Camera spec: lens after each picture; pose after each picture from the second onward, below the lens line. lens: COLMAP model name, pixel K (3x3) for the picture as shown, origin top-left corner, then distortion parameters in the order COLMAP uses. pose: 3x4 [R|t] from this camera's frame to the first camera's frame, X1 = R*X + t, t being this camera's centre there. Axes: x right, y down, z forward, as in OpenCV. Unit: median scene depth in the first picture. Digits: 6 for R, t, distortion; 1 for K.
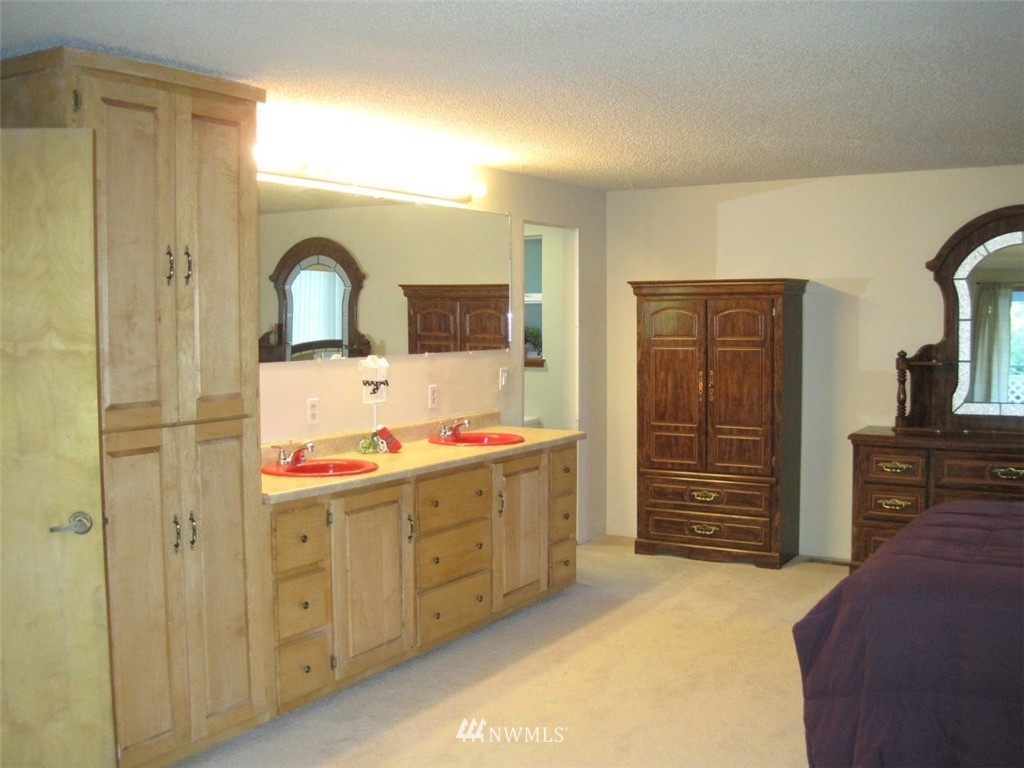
lens RADIAL K [[1059.5, 0, 512.0], [0, 1059.5, 384.0], [0, 0, 1]] dist [-0.177593, 0.171421]
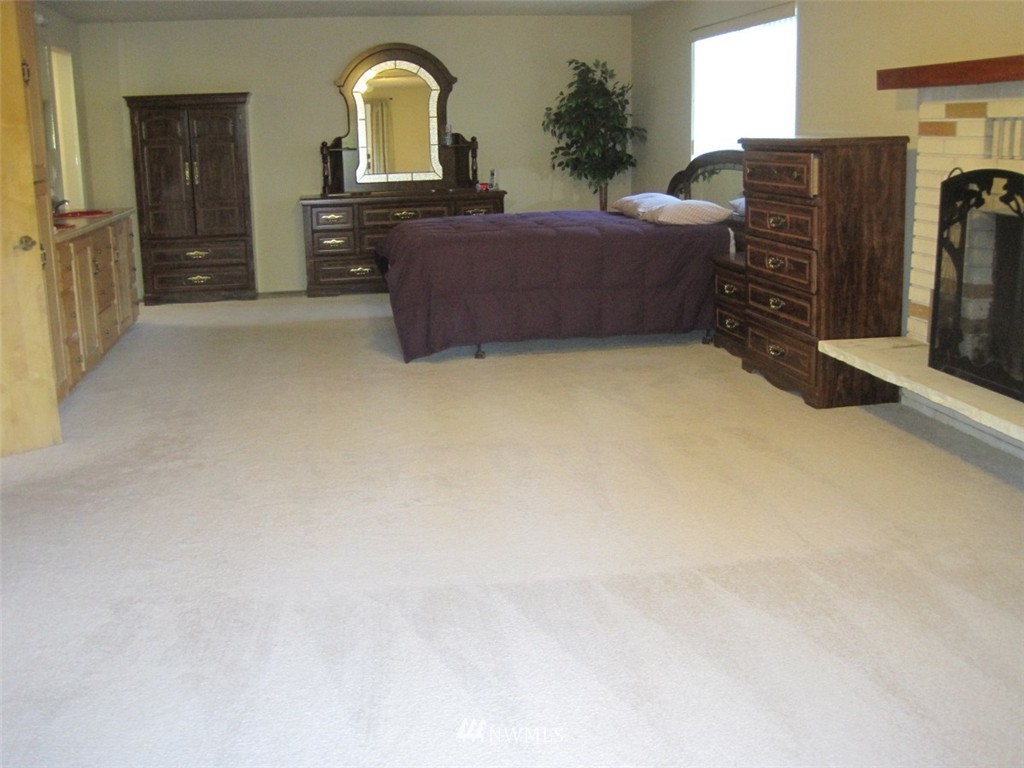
lens RADIAL K [[1059.5, 0, 512.0], [0, 1059.5, 384.0], [0, 0, 1]] dist [-0.177593, 0.171421]
pose [[0.739201, -0.163945, 0.653226, -0.474121], [0.057512, 0.981742, 0.181314, 0.055230], [-0.671025, -0.096459, 0.735133, -0.316780]]
